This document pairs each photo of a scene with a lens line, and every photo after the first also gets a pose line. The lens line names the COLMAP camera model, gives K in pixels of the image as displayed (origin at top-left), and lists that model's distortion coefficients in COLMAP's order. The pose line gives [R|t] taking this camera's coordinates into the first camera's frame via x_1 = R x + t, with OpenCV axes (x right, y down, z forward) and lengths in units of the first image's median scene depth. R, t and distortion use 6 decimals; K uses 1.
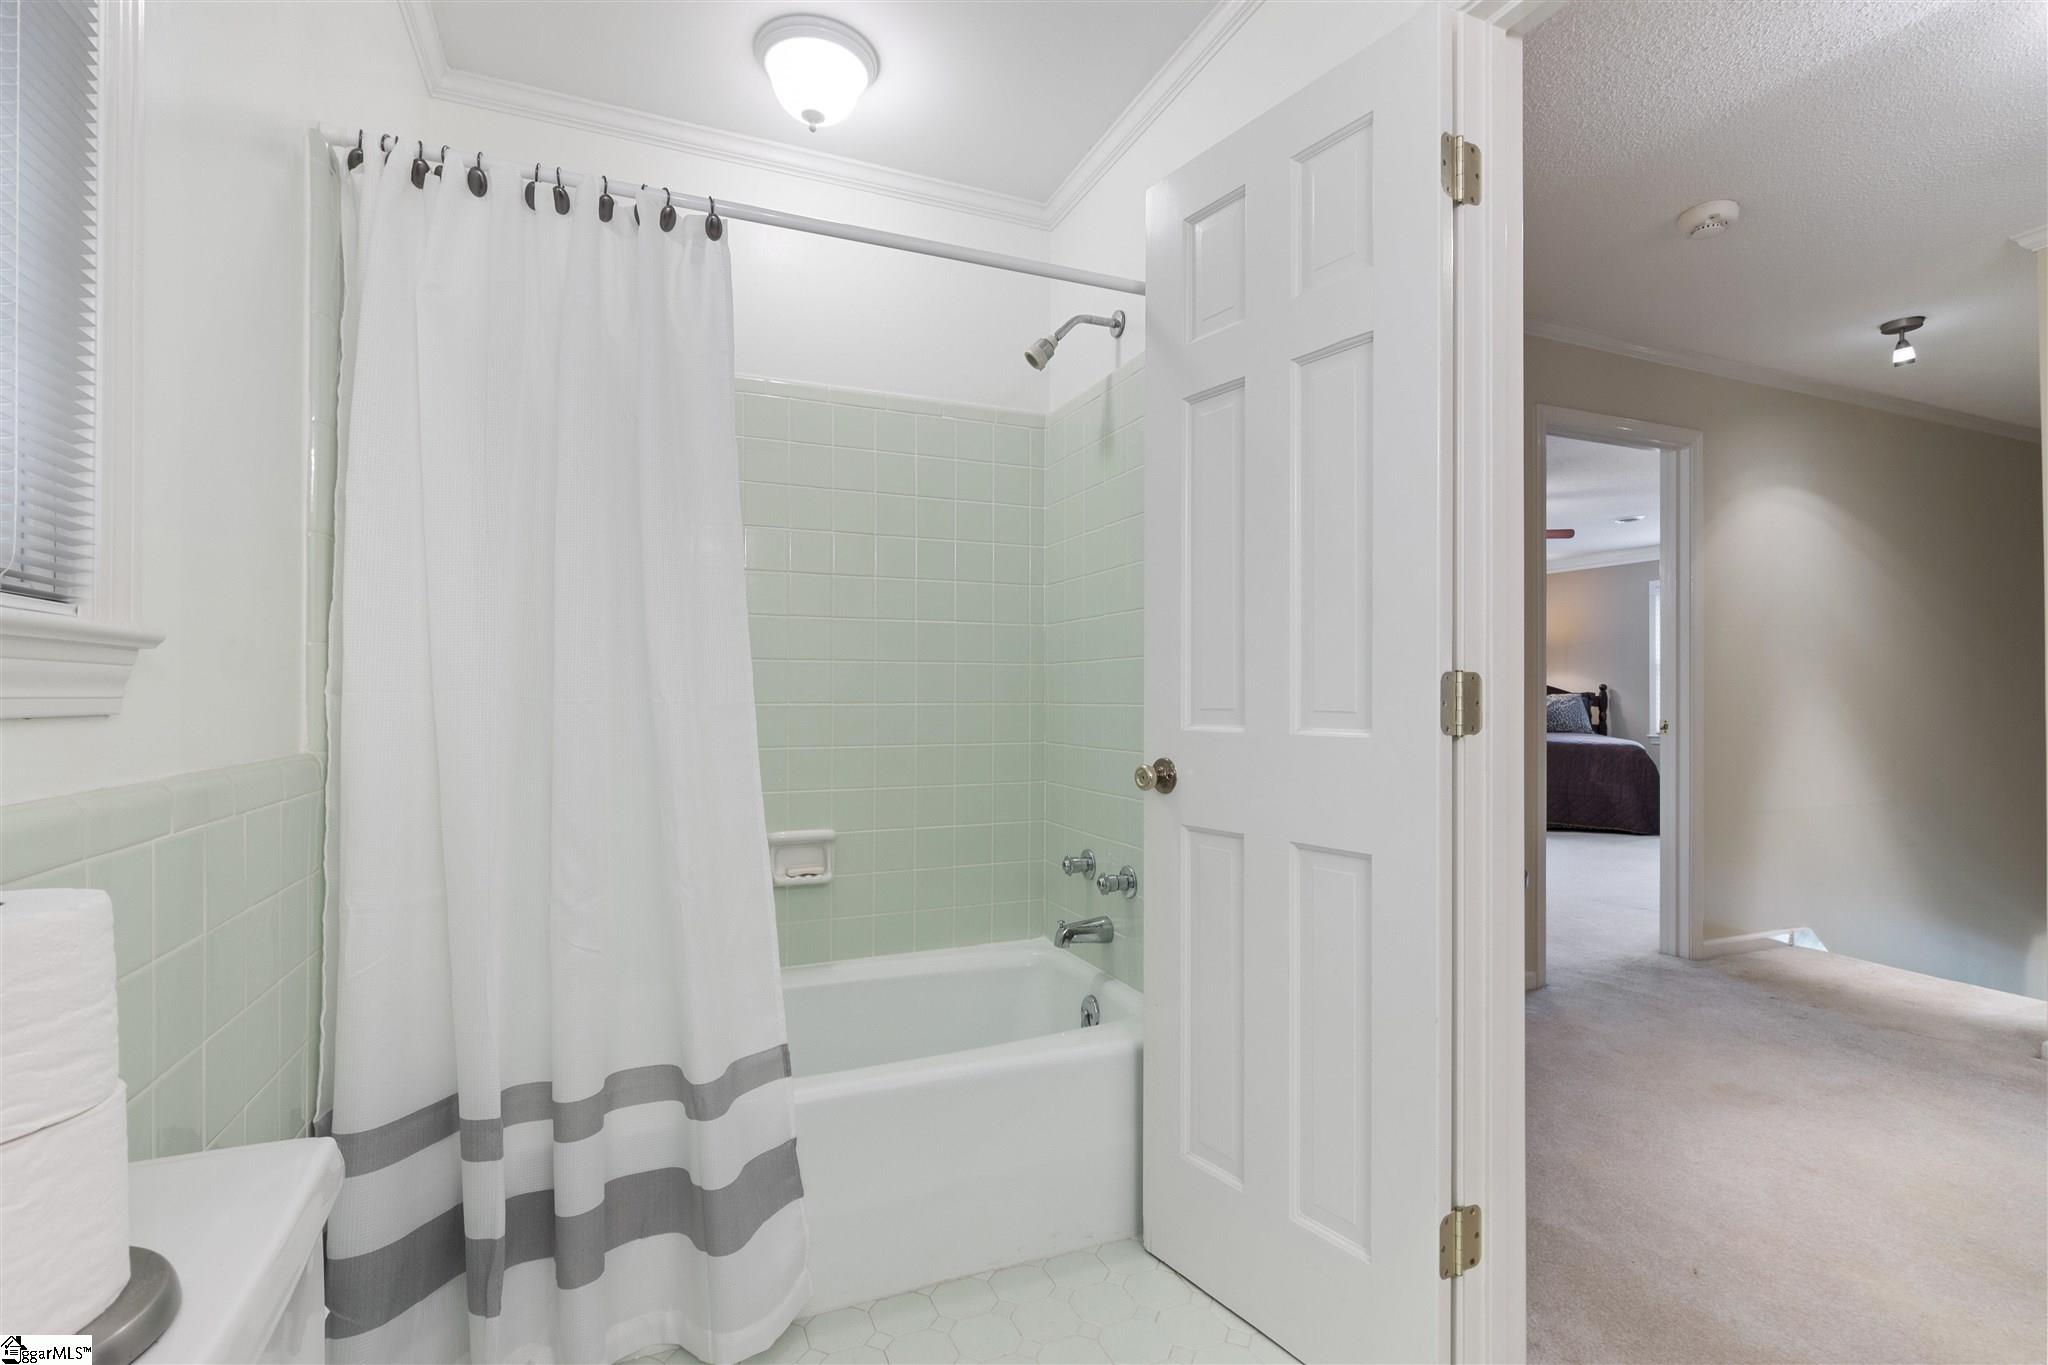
lens RADIAL K [[948.7, 0, 1024.6], [0, 948.7, 683.7], [0, 0, 1]] dist [-0.012995, -0.003301]
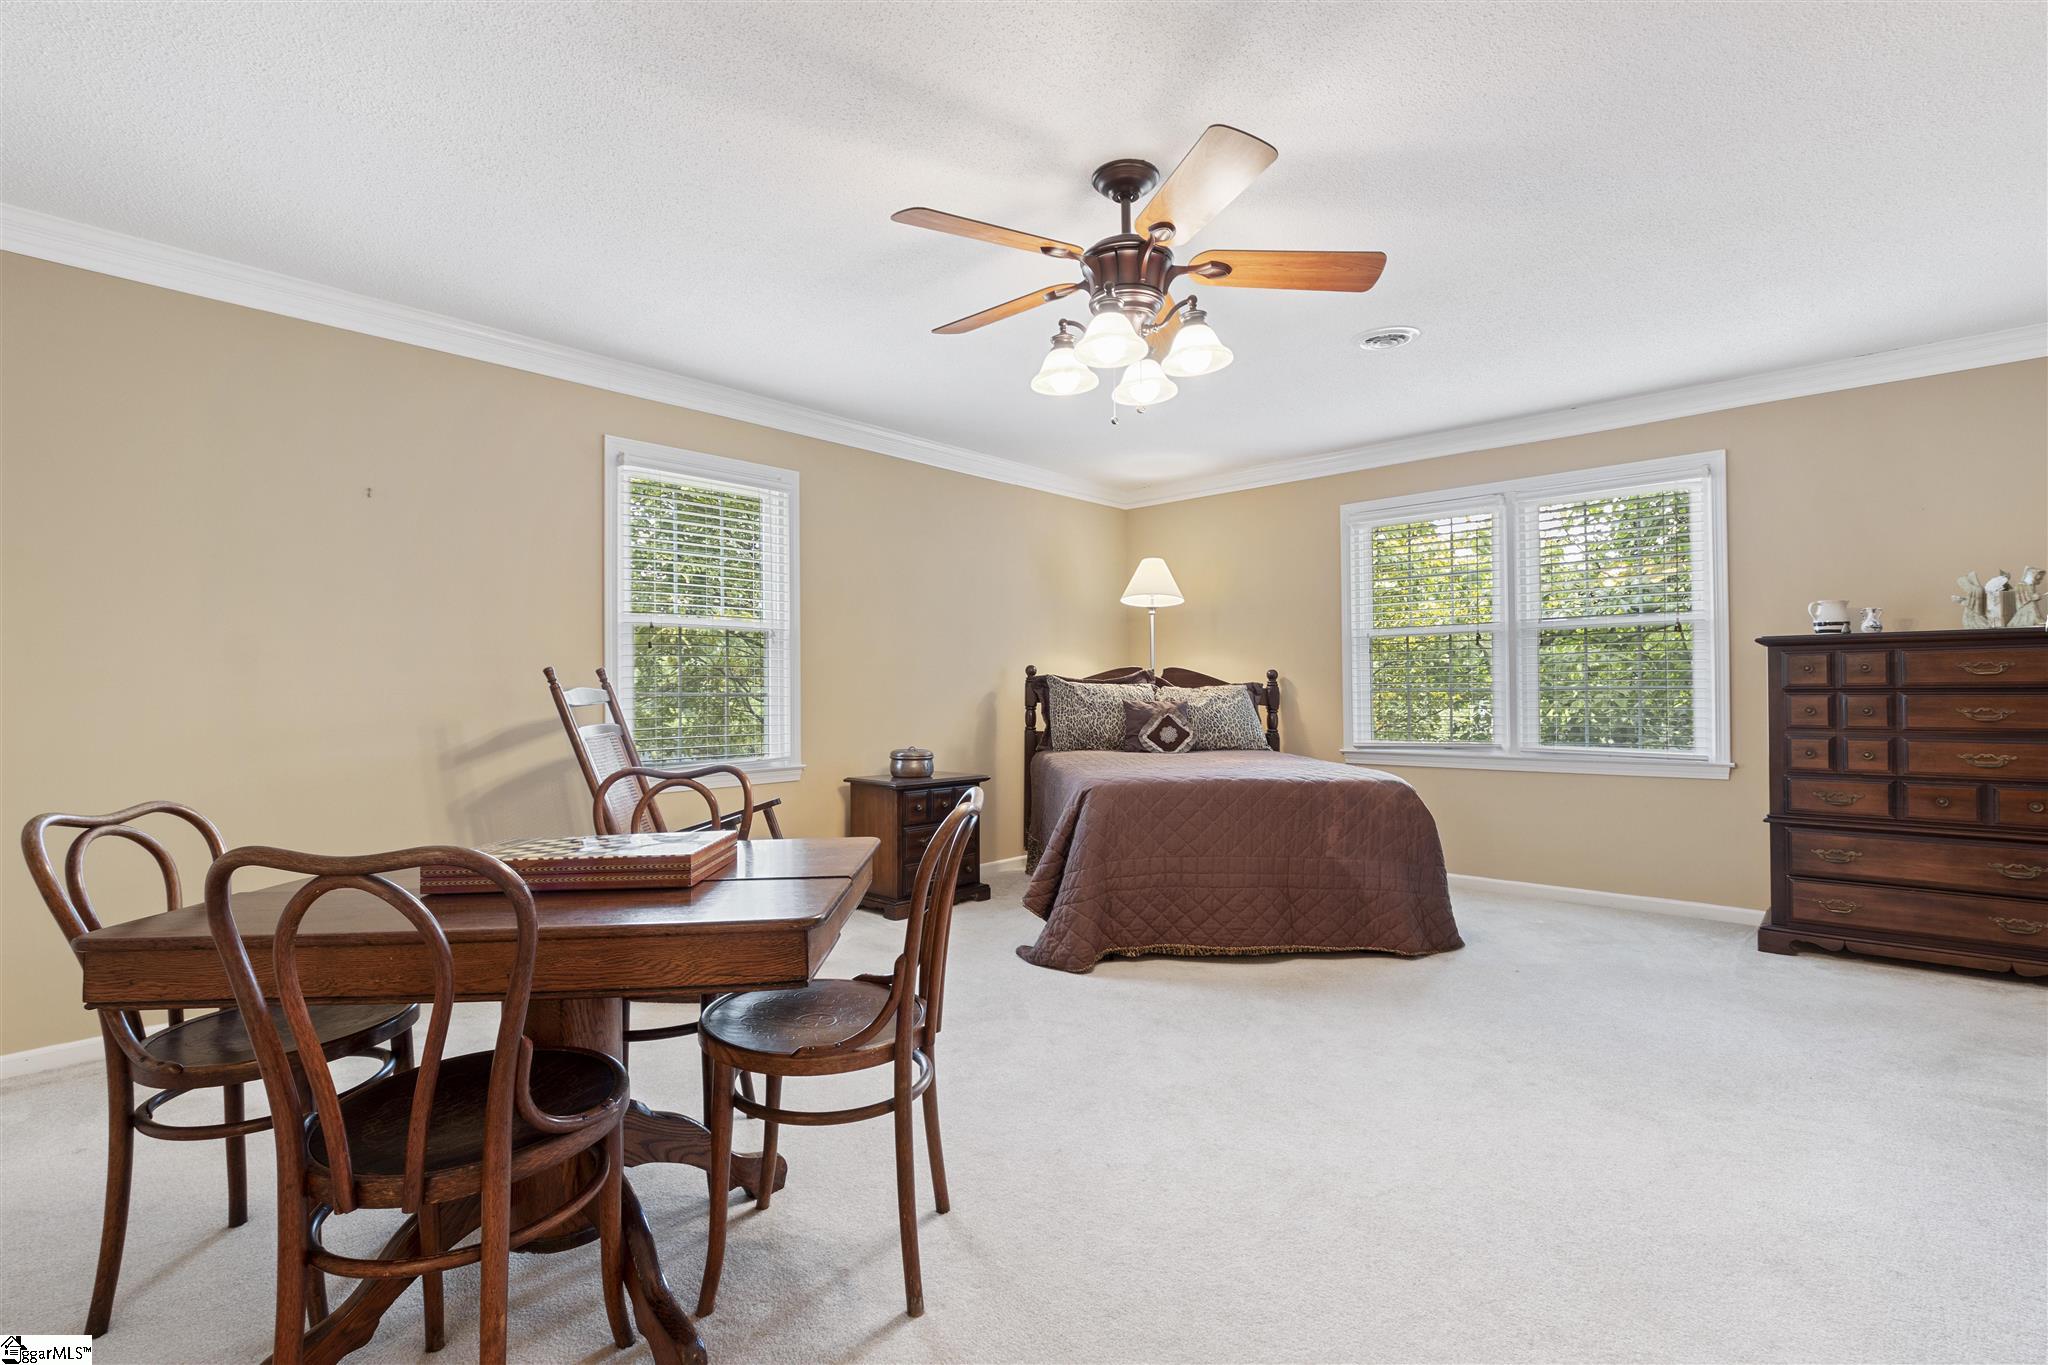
lens RADIAL K [[948.7, 0, 1023.7], [0, 948.7, 683.4], [0, 0, 1]] dist [-0.012995, -0.003301]
pose [[0.906393, -0.004663, 0.422410, 0.198777], [0.005434, 0.999985, -0.000621, 0.009298], [-0.422401, 0.002859, 0.906405, 0.502545]]
